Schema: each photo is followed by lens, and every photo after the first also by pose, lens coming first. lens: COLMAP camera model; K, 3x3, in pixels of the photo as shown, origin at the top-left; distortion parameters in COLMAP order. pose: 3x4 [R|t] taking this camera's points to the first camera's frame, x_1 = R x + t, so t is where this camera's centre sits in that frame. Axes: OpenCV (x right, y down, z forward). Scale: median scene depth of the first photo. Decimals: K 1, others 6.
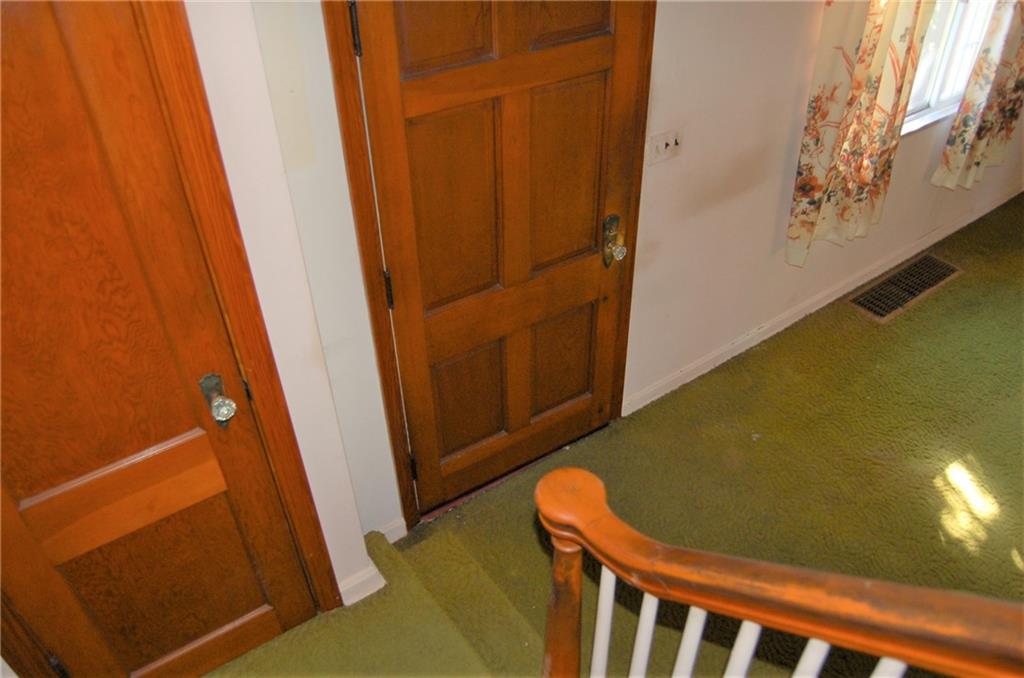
lens RADIAL K [[810.4, 0, 512.6], [0, 810.4, 357.1], [0, 0, 1]] dist [-0.095161, 0.038969]
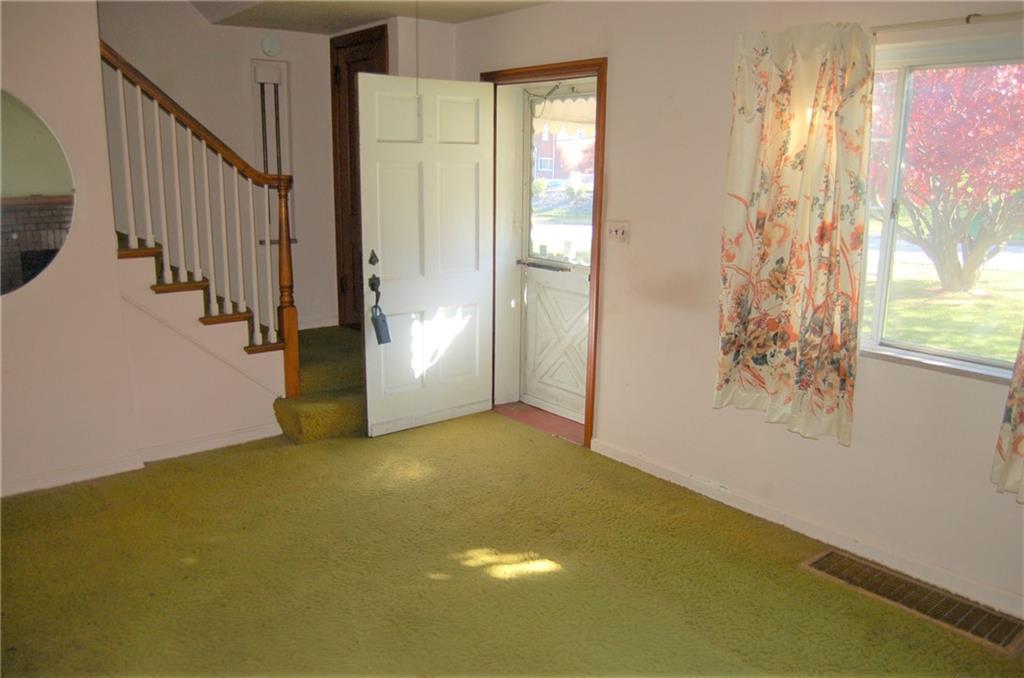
lens RADIAL K [[810.4, 0, 512.6], [0, 810.4, 357.1], [0, 0, 1]] dist [-0.095161, 0.038969]
pose [[0.048502, 0.251490, -0.966644, 1.473853], [-0.636546, 0.753575, 0.164117, -0.186556], [0.769712, 0.607353, 0.196634, 0.617574]]
